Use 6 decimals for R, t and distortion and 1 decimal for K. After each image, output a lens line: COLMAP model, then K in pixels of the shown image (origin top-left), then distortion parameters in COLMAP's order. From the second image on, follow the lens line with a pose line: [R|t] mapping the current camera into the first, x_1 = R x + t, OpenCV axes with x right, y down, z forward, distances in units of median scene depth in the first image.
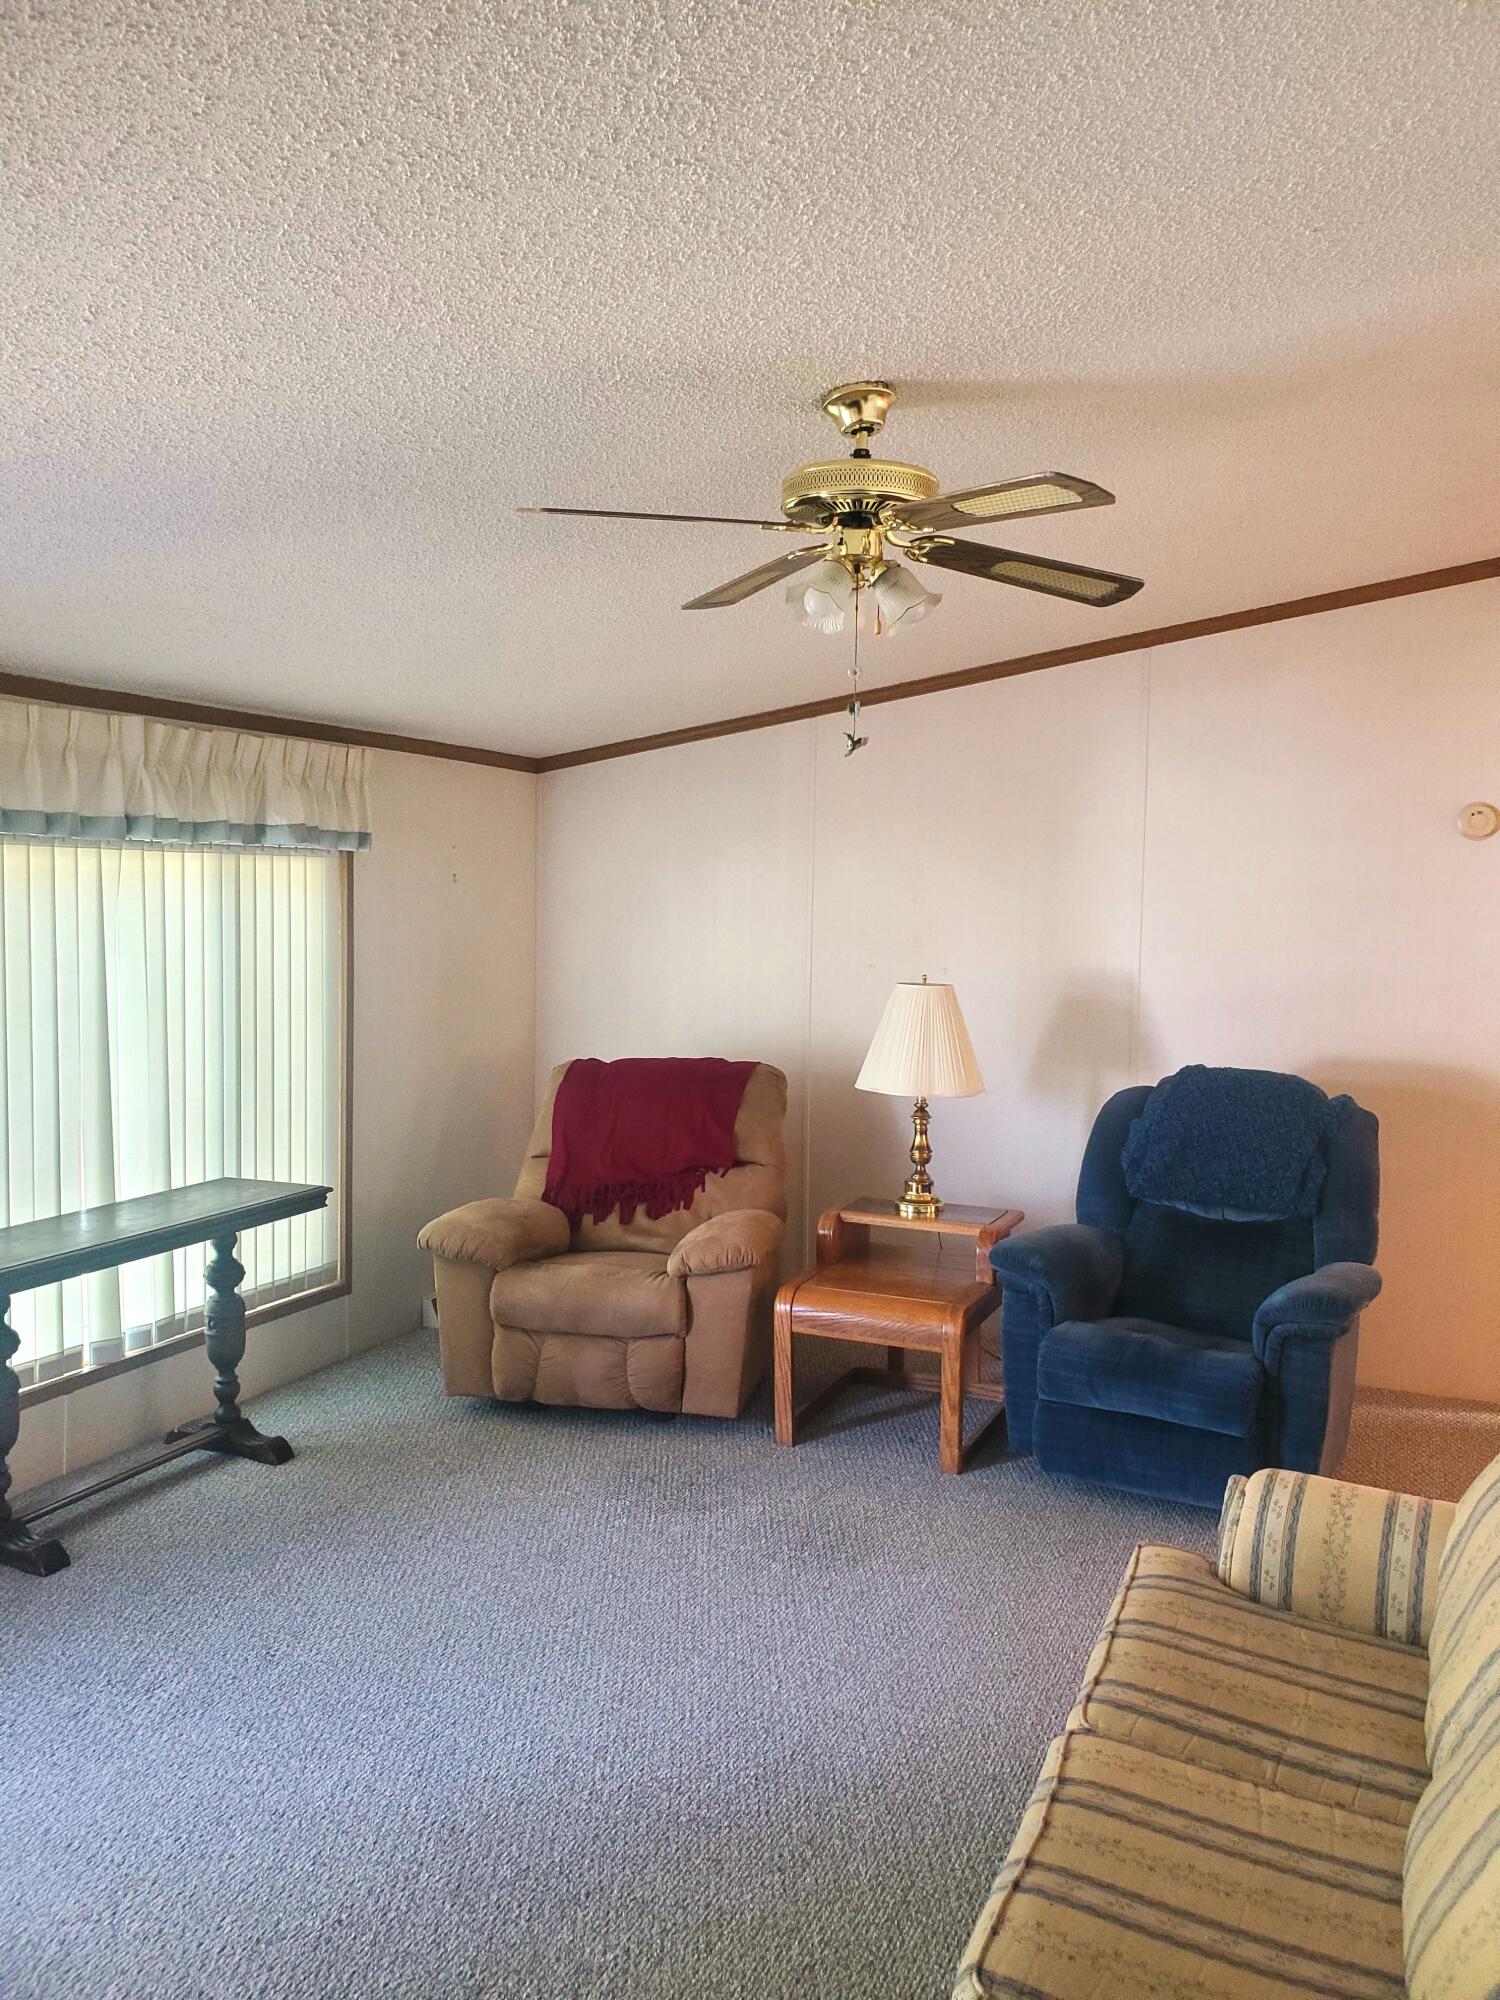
lens RADIAL K [[1552.4, 0, 744.0], [0, 1552.4, 1012.6], [0, 0, 1]] dist [0.017022, 0.010454]
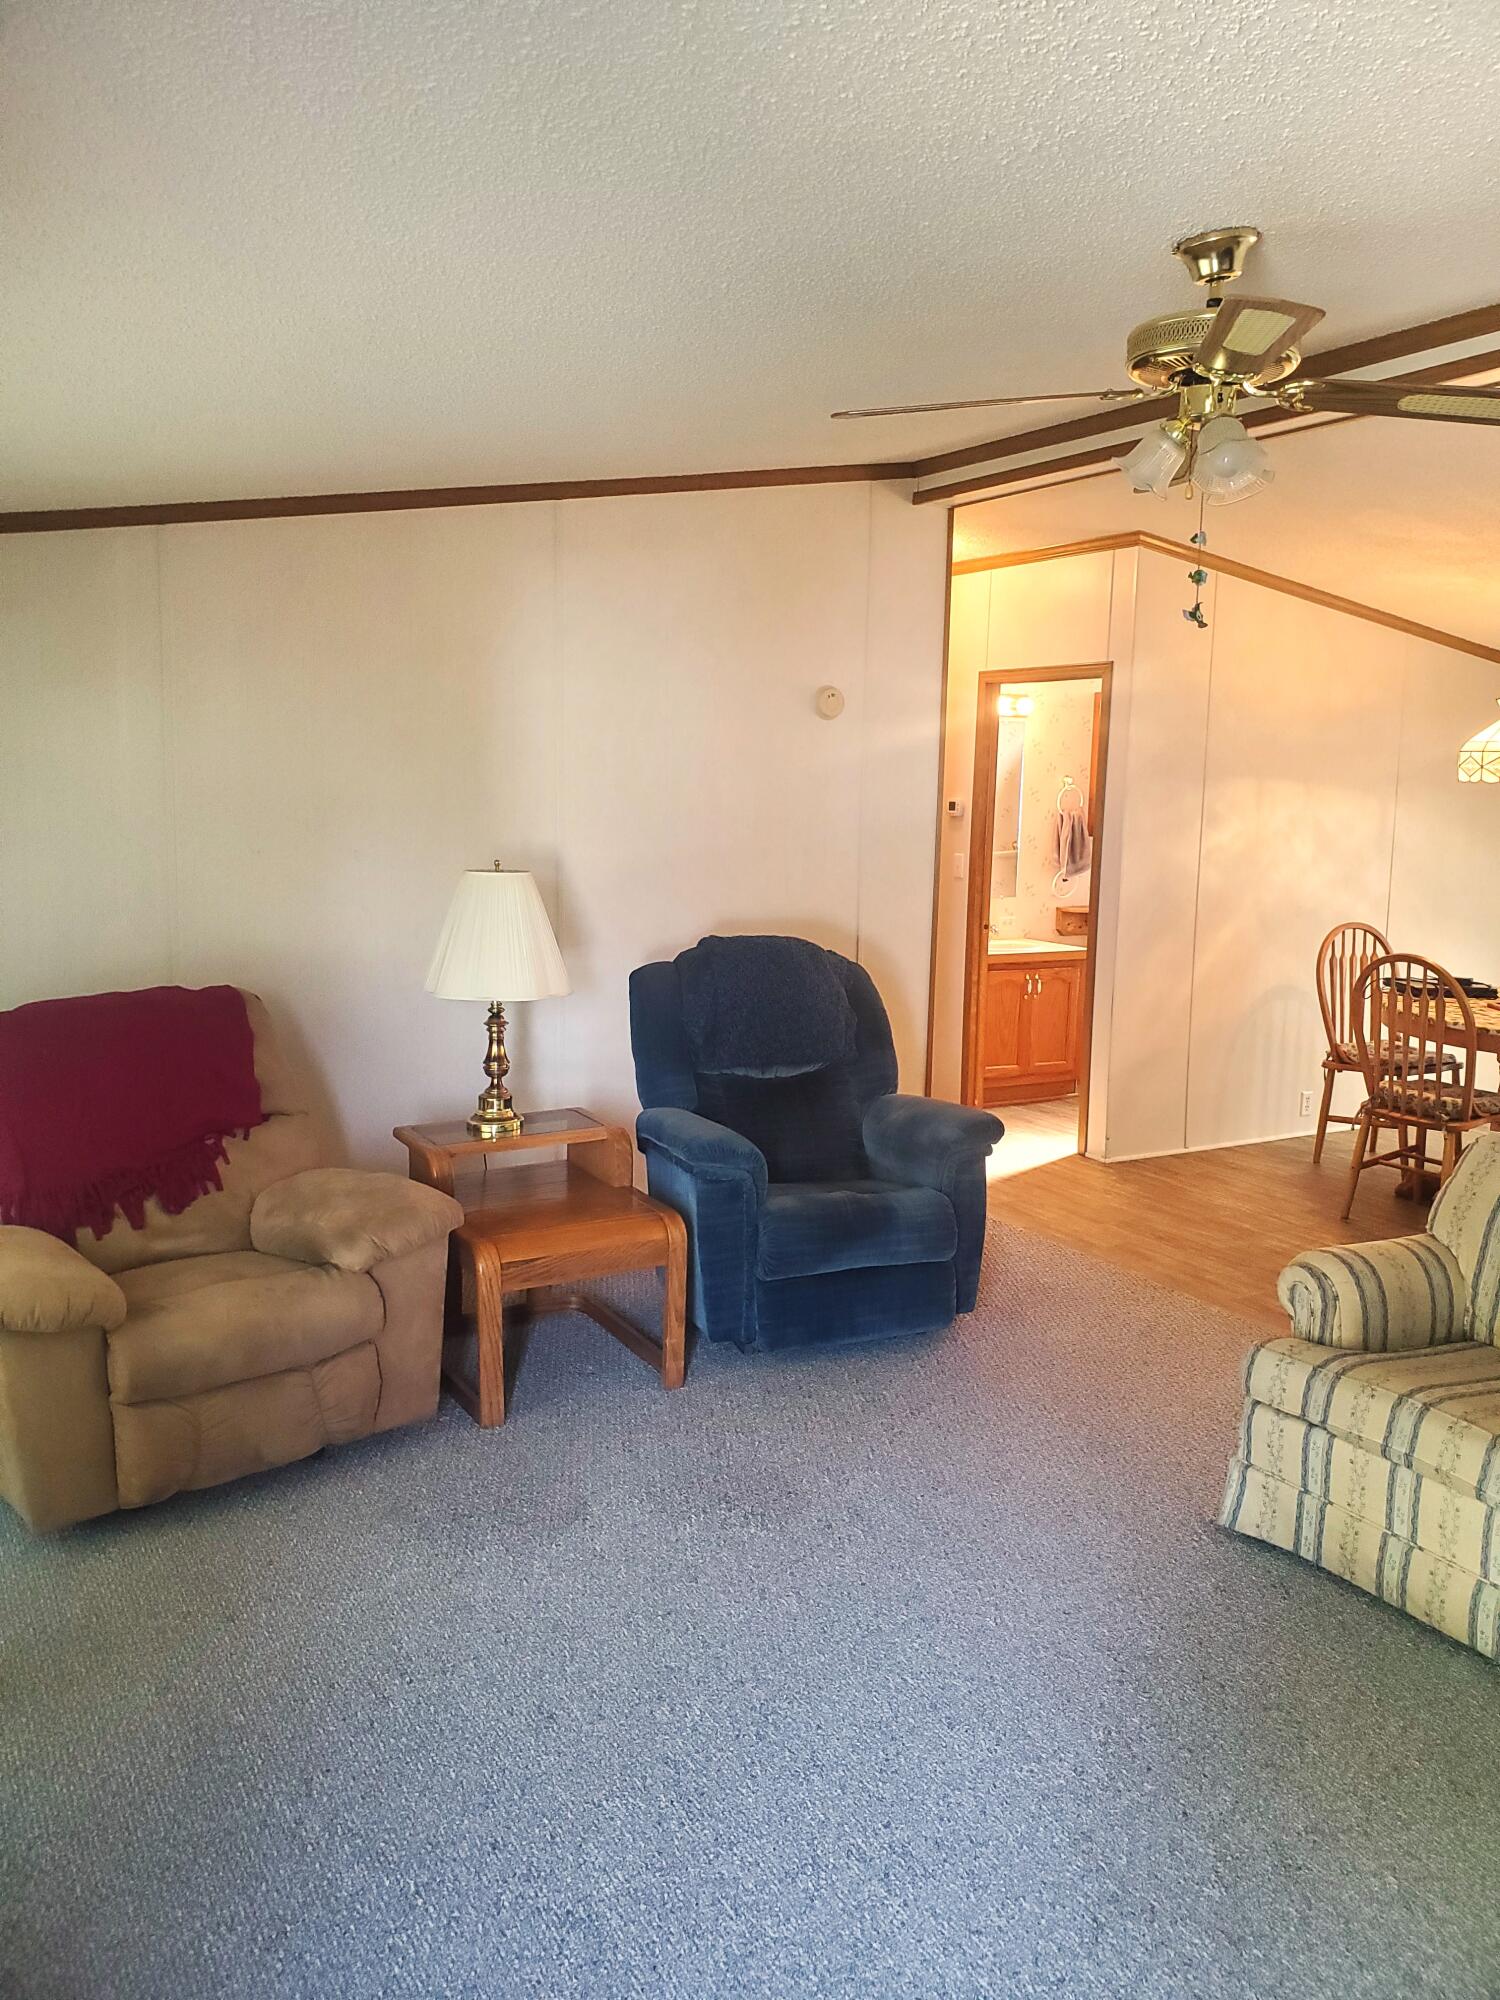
lens RADIAL K [[1552.4, 0, 746.1], [0, 1552.4, 990.1], [0, 0, 1]] dist [0.017022, 0.010454]
pose [[0.618908, -0.123353, 0.775717, -0.481549], [0.066032, 0.992266, 0.105105, -0.035392], [-0.782683, -0.013828, 0.622267, 0.339233]]
